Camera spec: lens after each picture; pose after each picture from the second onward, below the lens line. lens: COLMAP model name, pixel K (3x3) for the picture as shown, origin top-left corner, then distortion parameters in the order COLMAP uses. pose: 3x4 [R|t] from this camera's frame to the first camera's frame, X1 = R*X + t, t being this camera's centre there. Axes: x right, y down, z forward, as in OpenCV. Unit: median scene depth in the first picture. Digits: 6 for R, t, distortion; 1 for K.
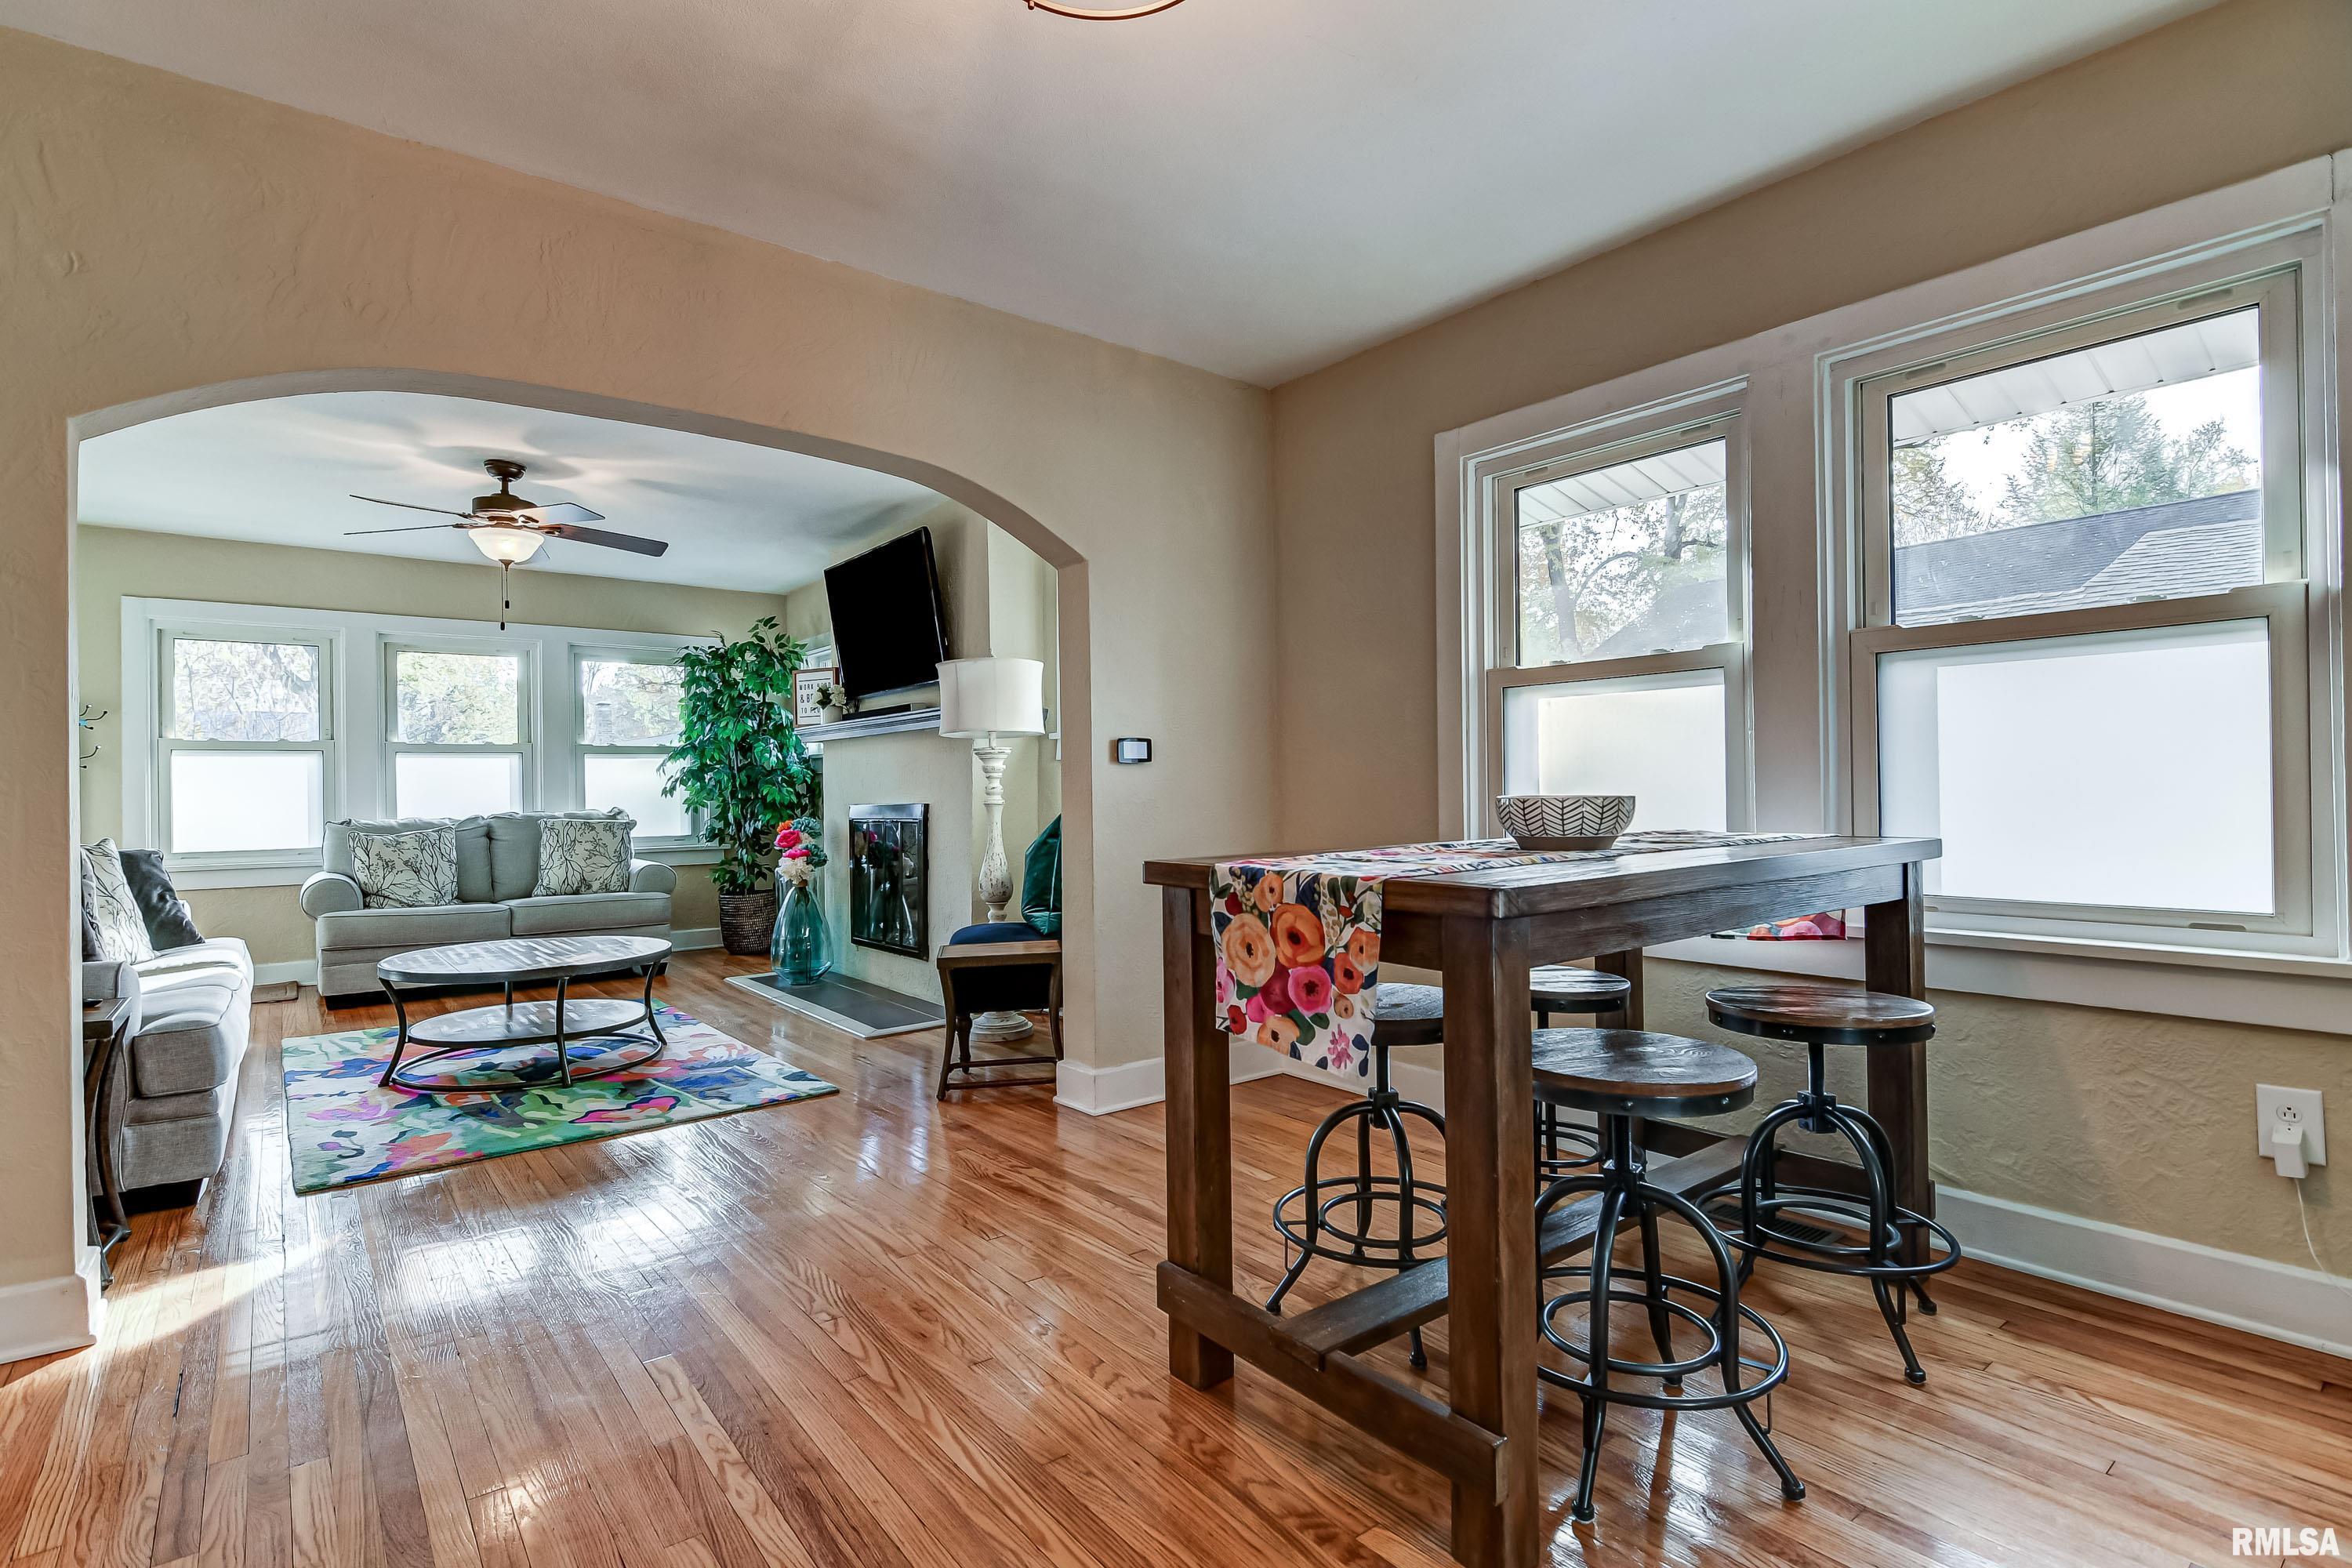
lens RADIAL K [[1124.2, 0, 1165.5], [0, 1124.2, 786.9], [0, 0, 1]] dist [0.013227, -0.012814]
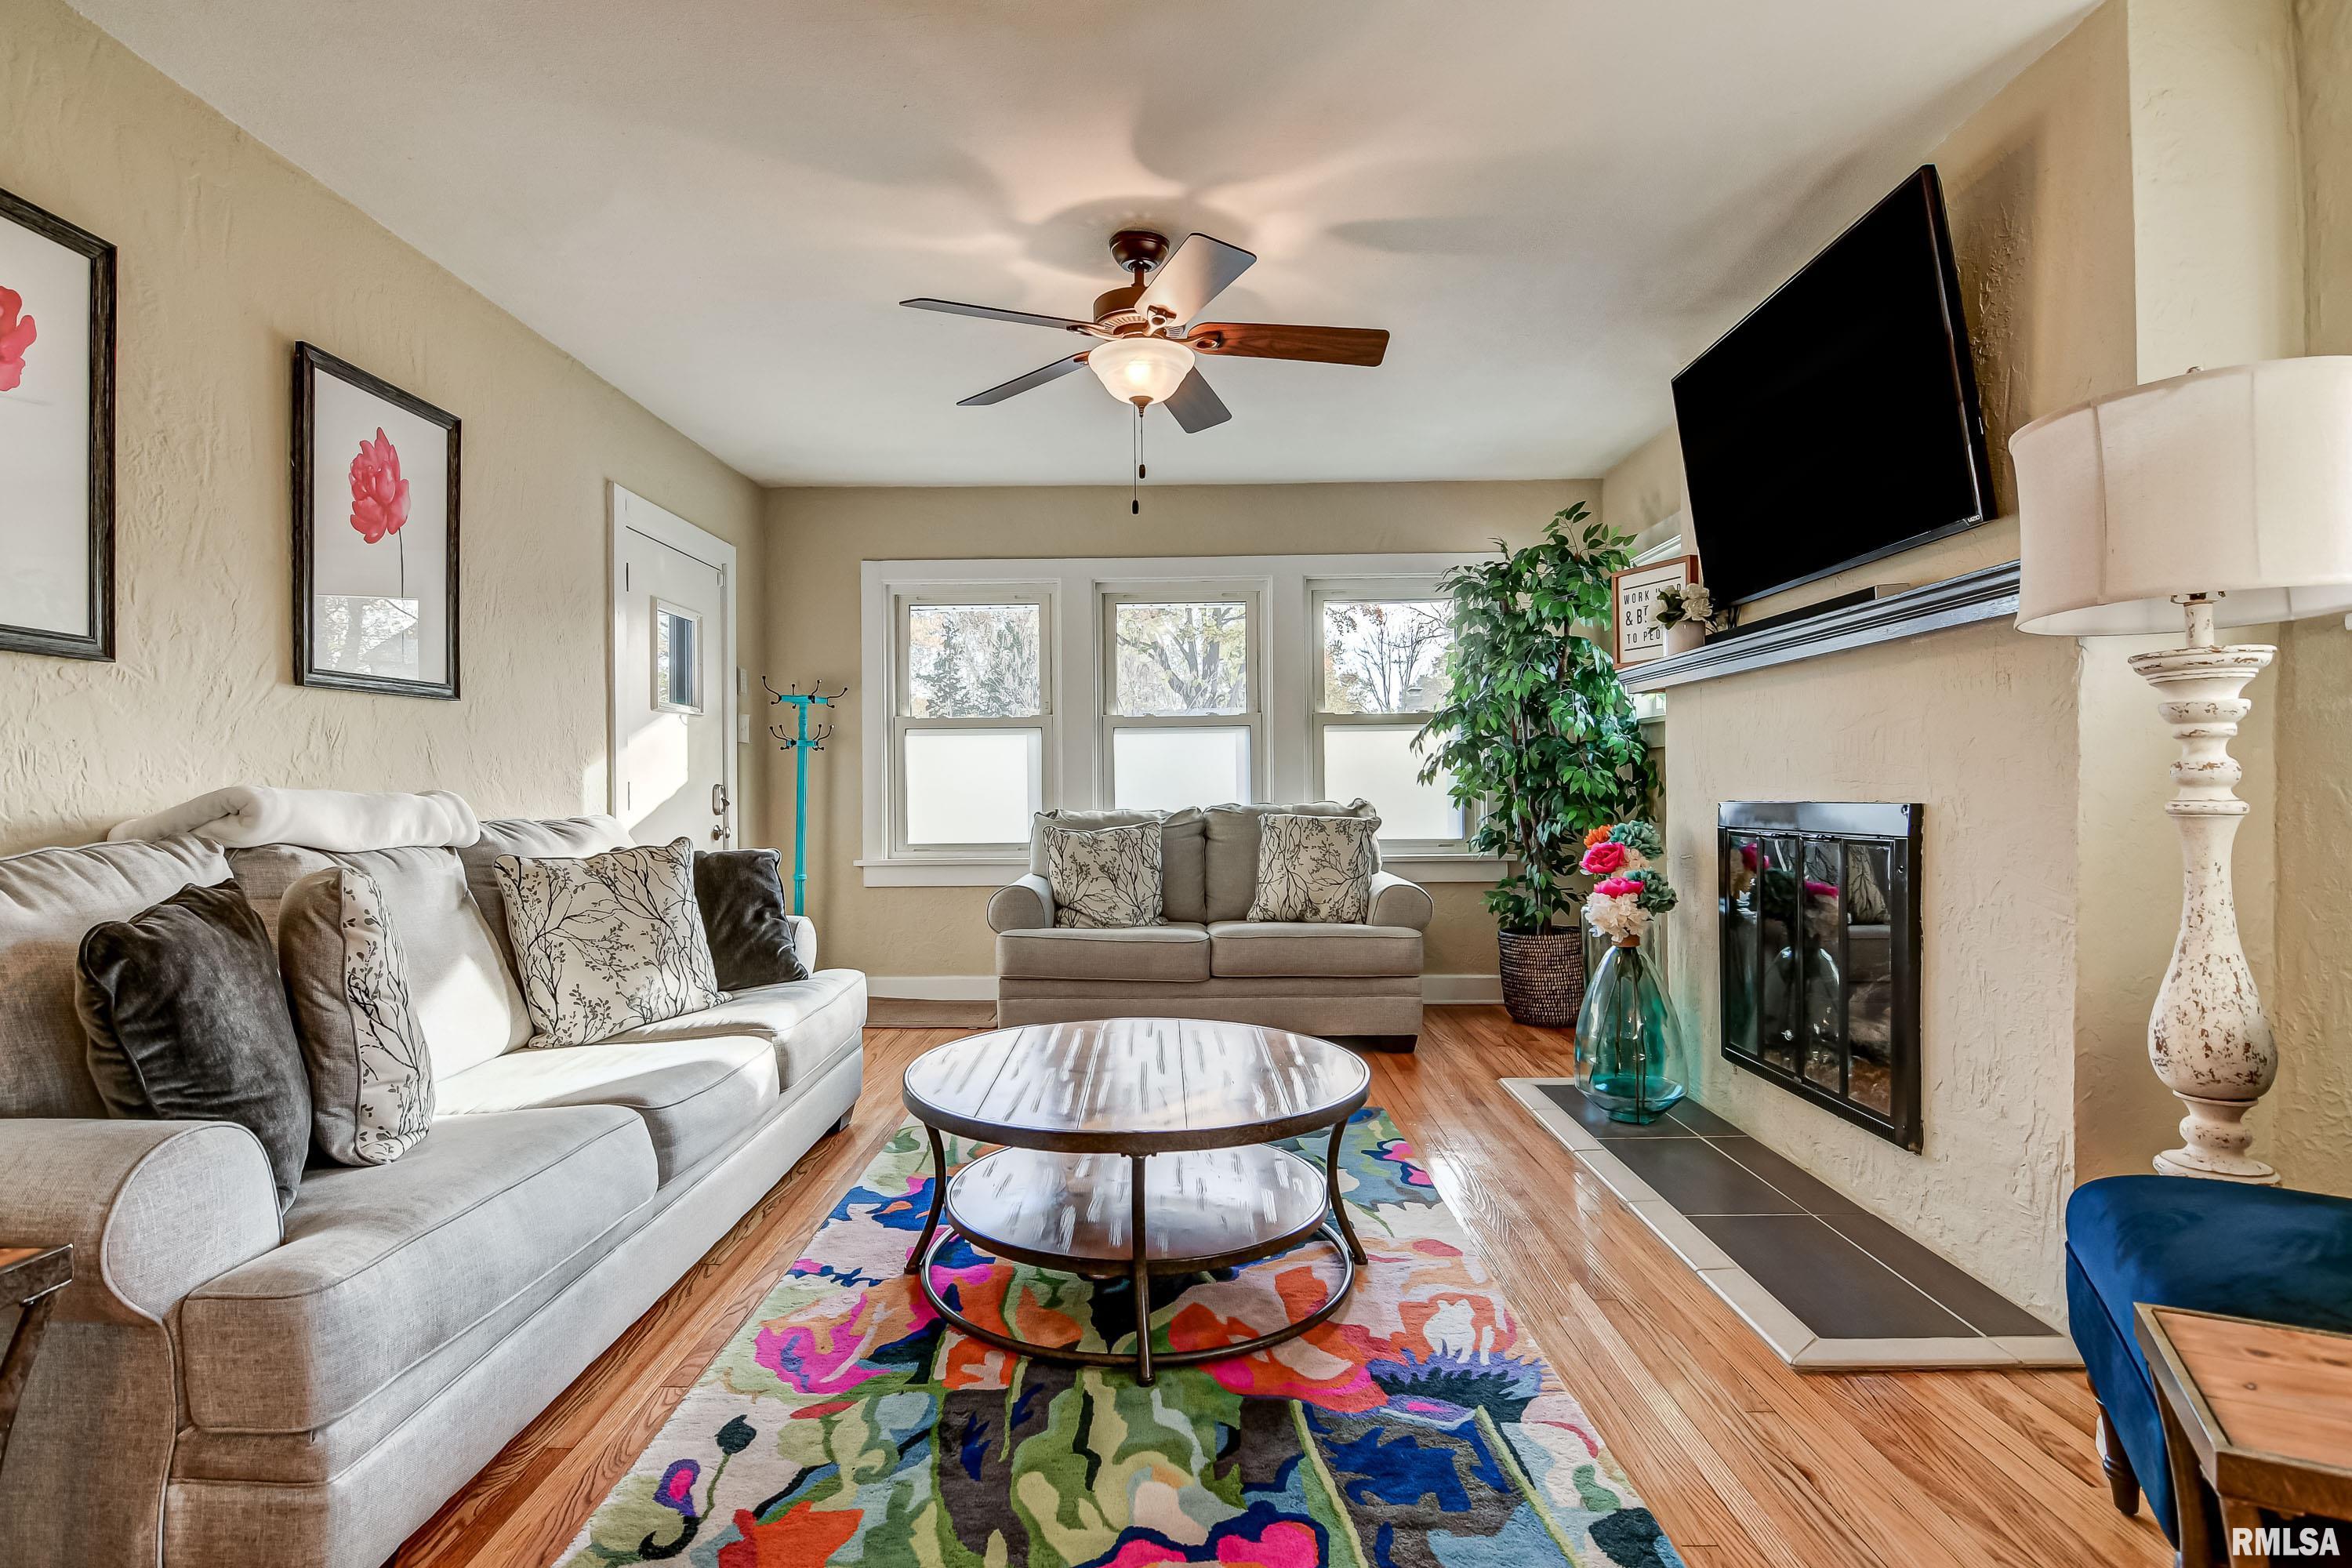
lens RADIAL K [[1163.1, 0, 1150.4], [0, 1163.1, 788.0], [0, 0, 1]] dist [0.000262, -0.000782]
pose [[0.769175, 0.007538, -0.638994, -0.126283], [0.000690, 0.999920, 0.012627, 0.002131], [0.639038, -0.010153, 0.769108, 0.372567]]
